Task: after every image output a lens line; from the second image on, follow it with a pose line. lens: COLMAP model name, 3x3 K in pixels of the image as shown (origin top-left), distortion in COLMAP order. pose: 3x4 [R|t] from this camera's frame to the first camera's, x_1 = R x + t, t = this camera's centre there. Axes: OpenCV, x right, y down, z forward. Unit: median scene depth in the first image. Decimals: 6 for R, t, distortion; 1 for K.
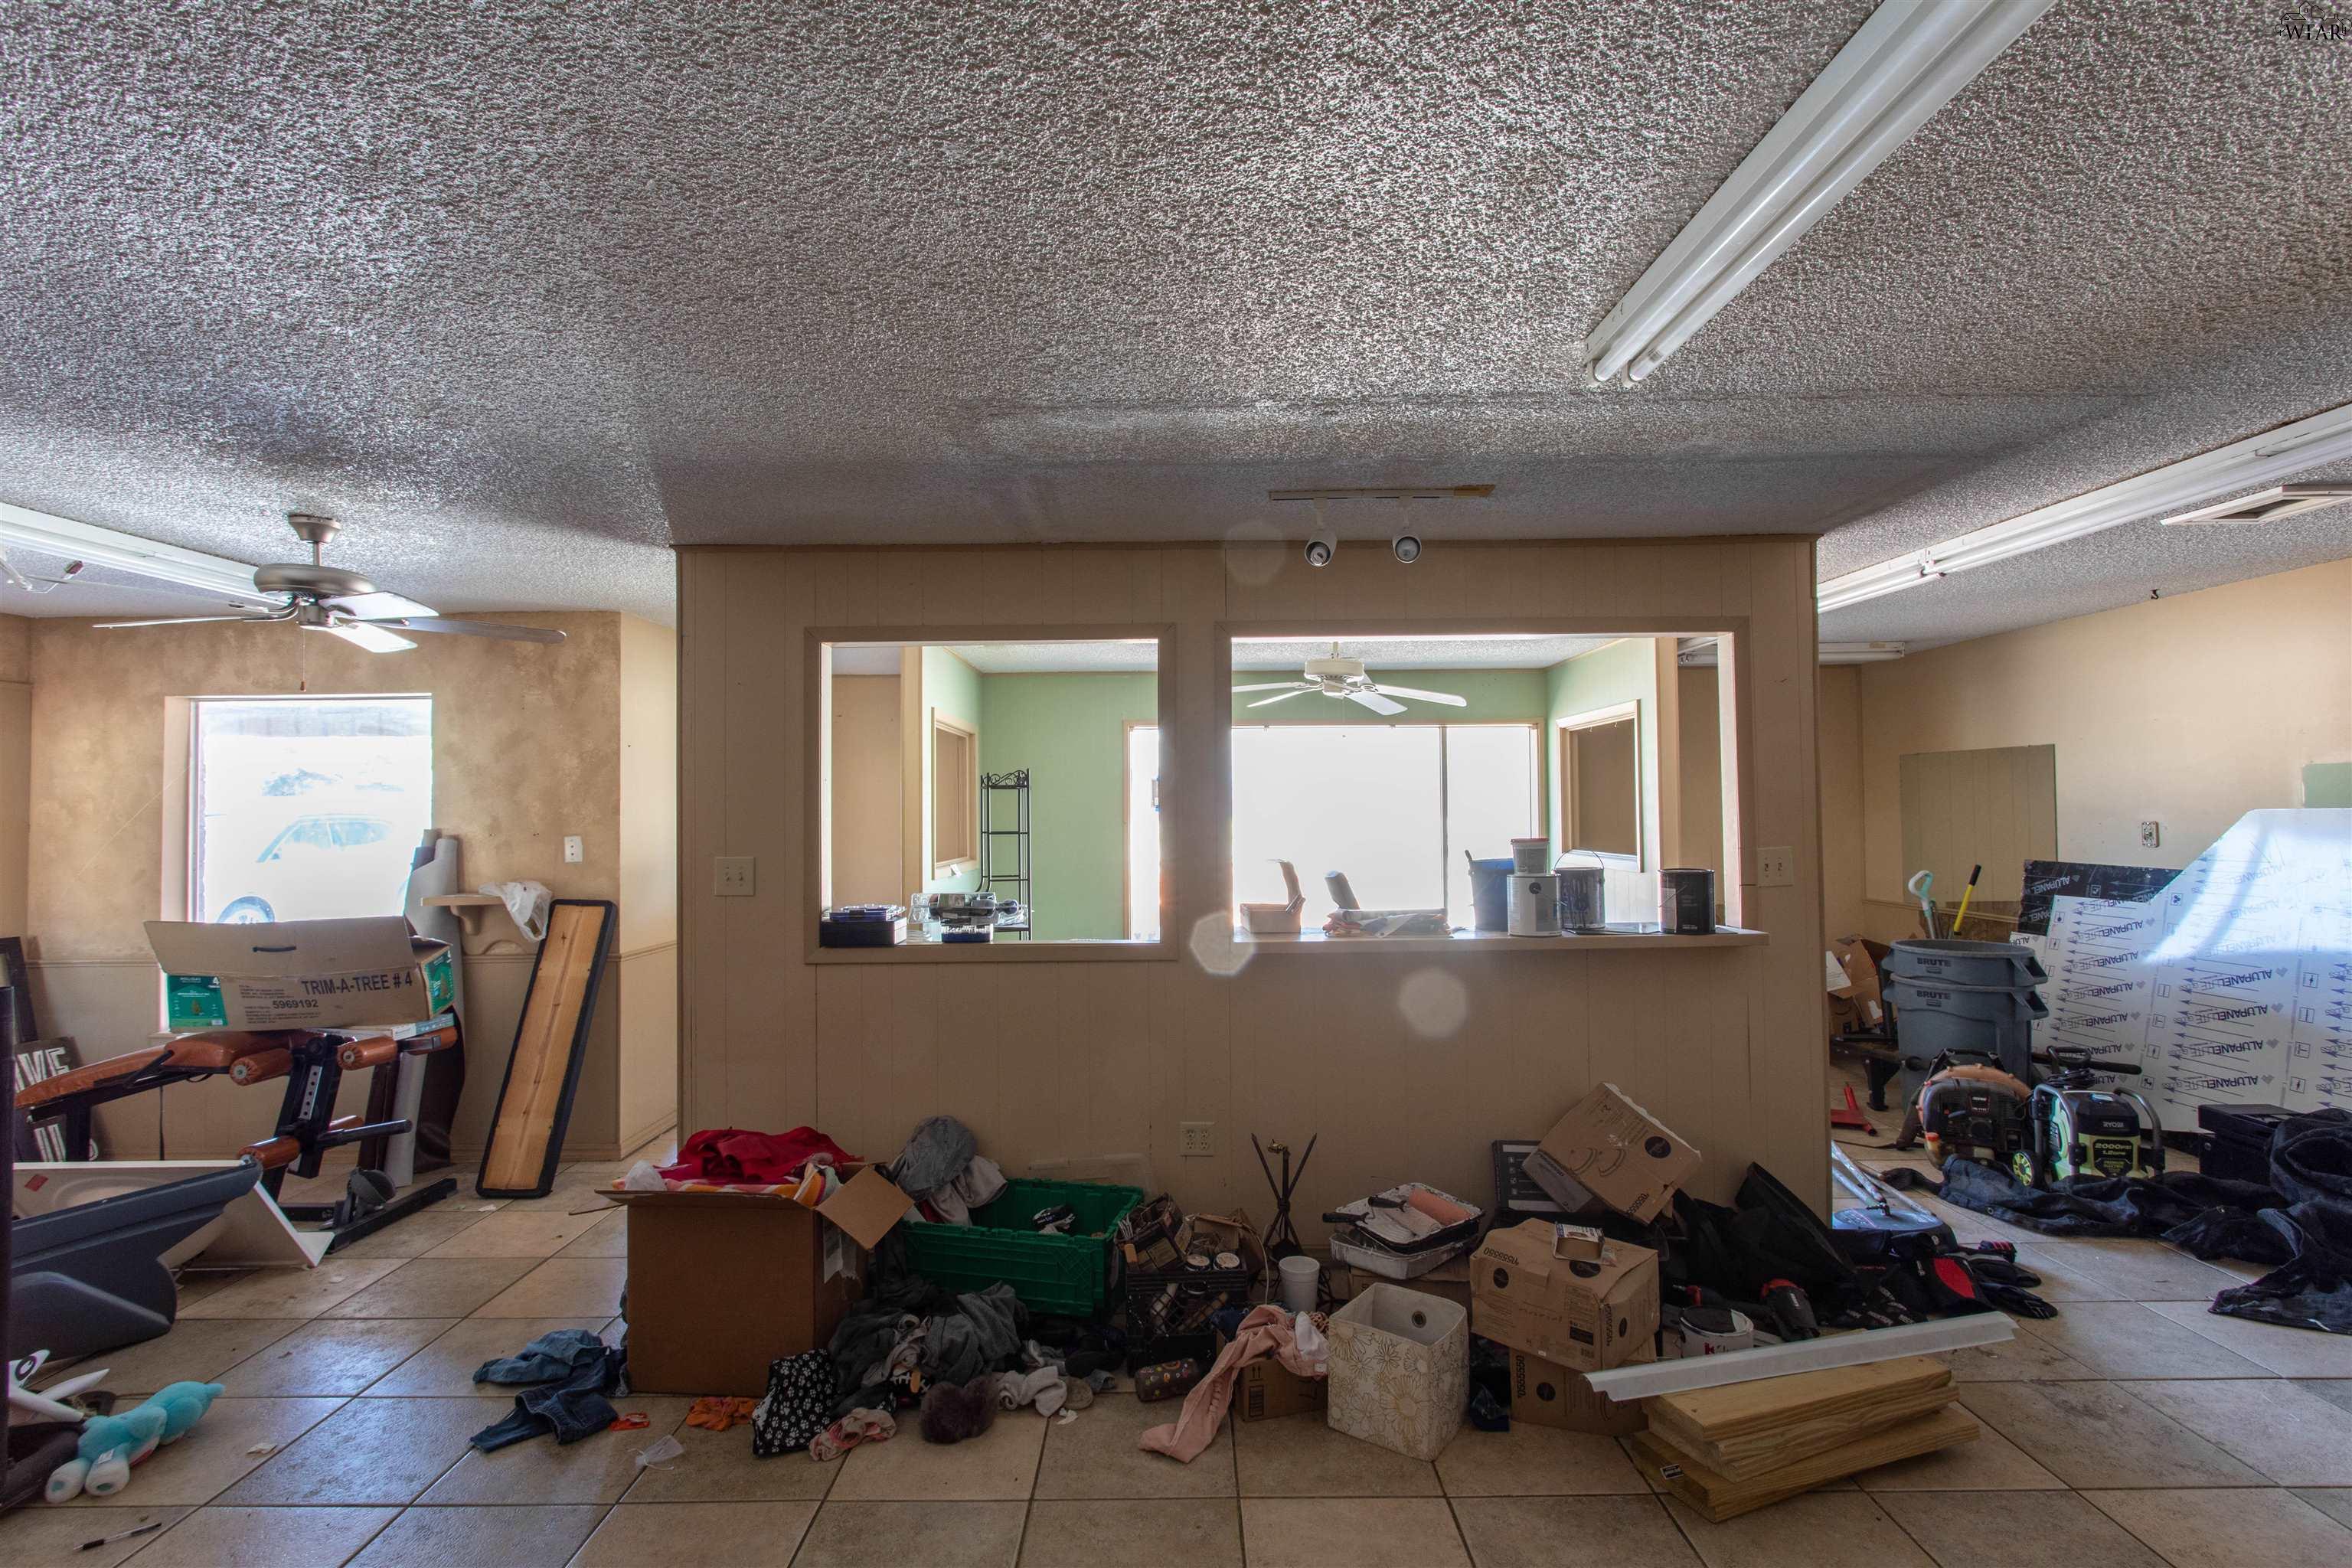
lens RADIAL K [[1111.1, 0, 1168.9], [0, 1111.1, 783.7], [0, 0, 1]] dist [0.001183, 0.001963]
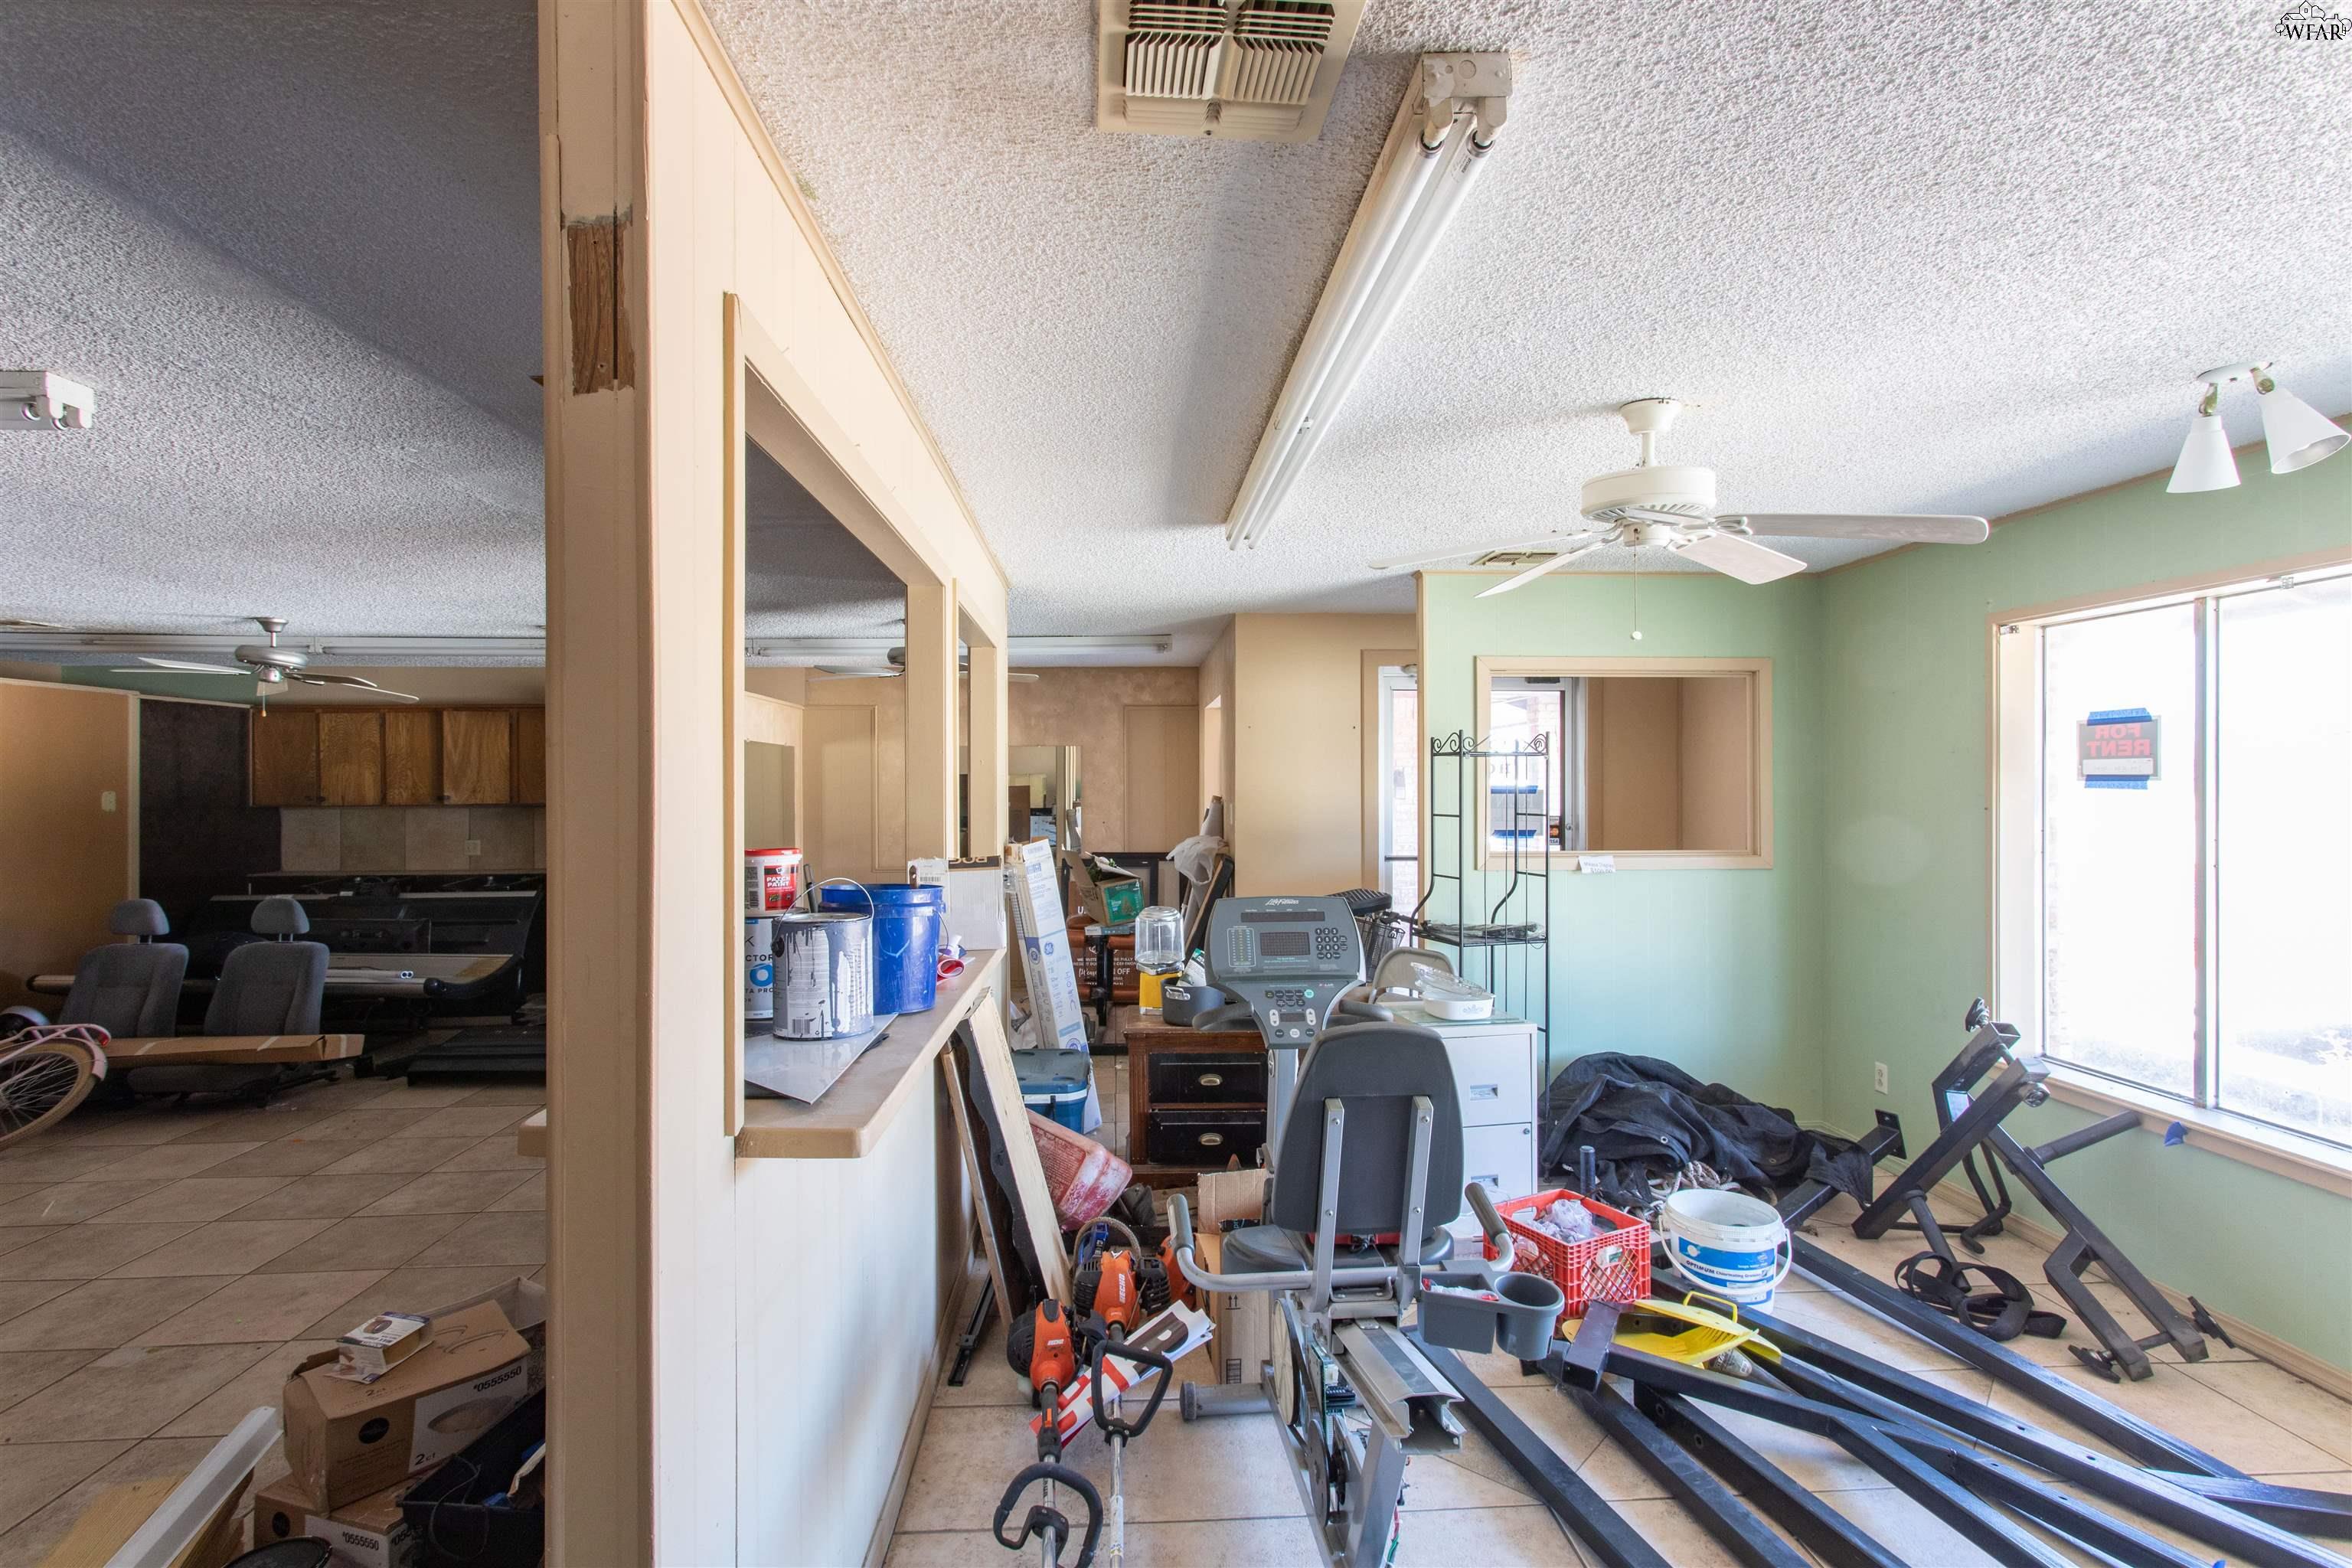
lens RADIAL K [[1111.1, 0, 1177.9], [0, 1111.1, 788.8], [0, 0, 1]] dist [0.001183, 0.001963]
pose [[0.066181, 0.012917, -0.997724, 1.104153], [0.029309, 0.999460, 0.014883, 0.019371], [0.997377, -0.030227, 0.065767, 1.384021]]
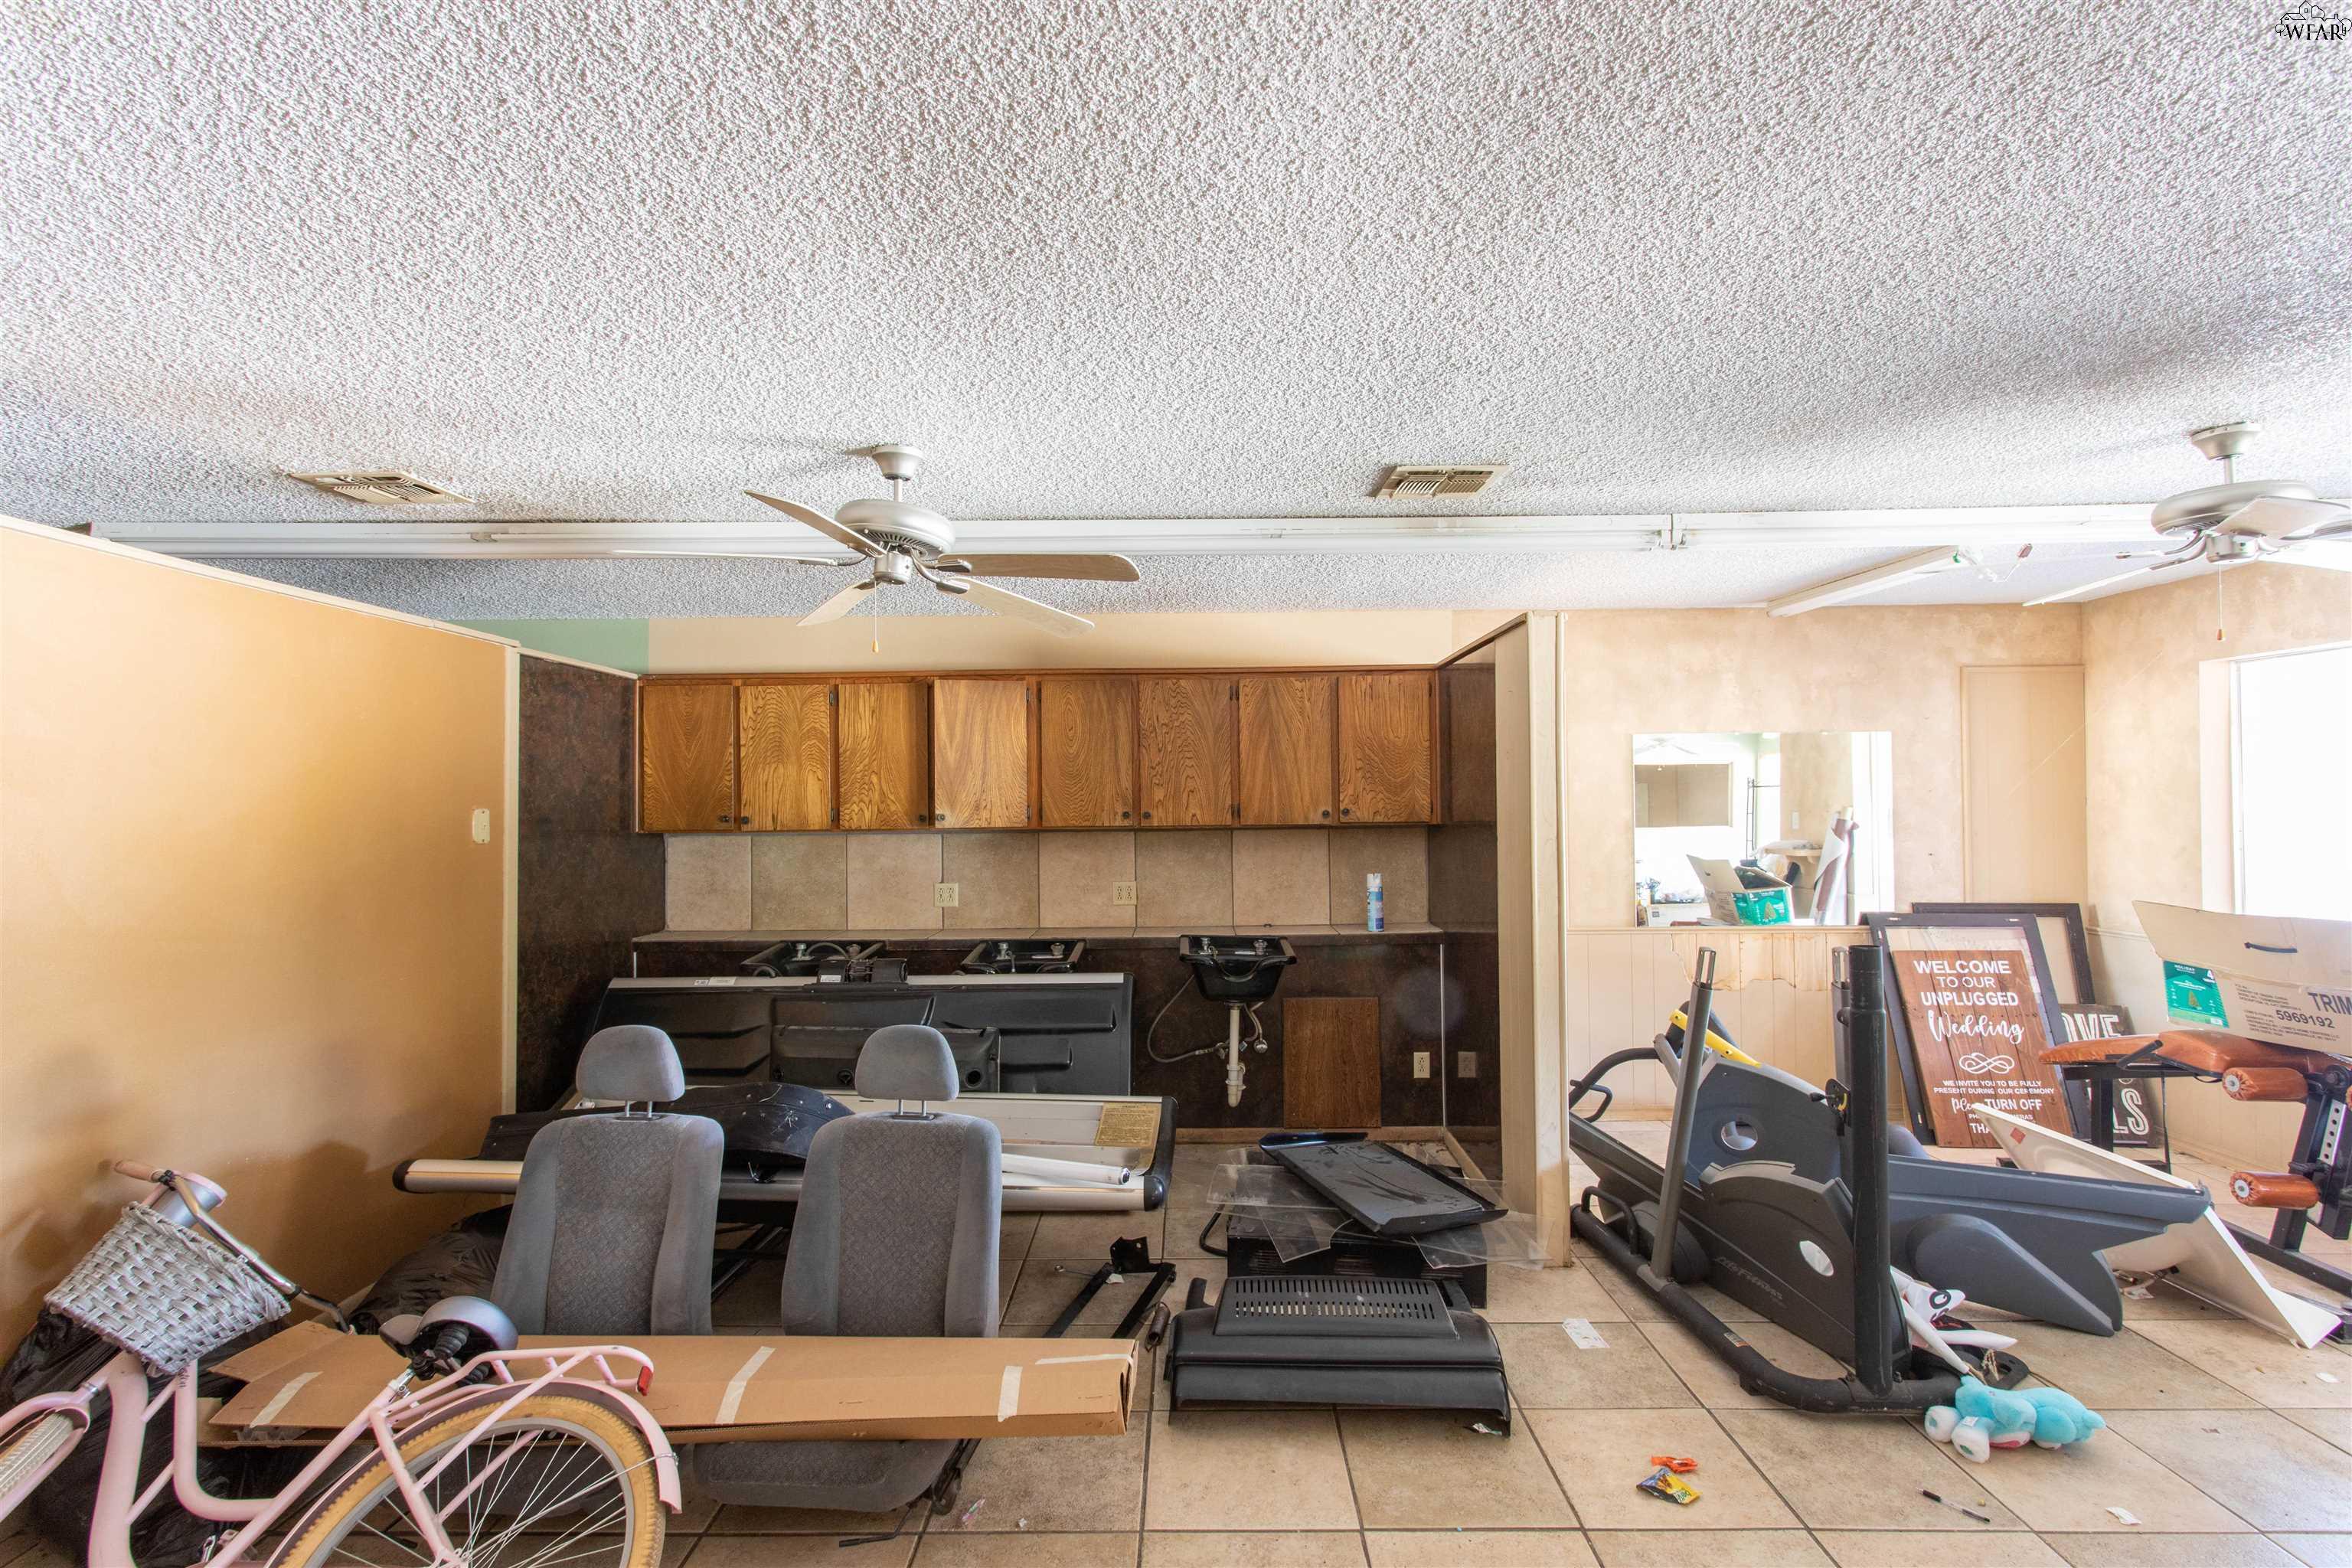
lens RADIAL K [[1111.1, 0, 1178.7], [0, 1111.1, 788.8], [0, 0, 1]] dist [0.001183, 0.001963]
pose [[0.002124, -0.002548, -0.999994, 0.049743], [0.033570, 0.999433, -0.002475, 0.002608], [0.999434, -0.033564, 0.002208, 0.222931]]
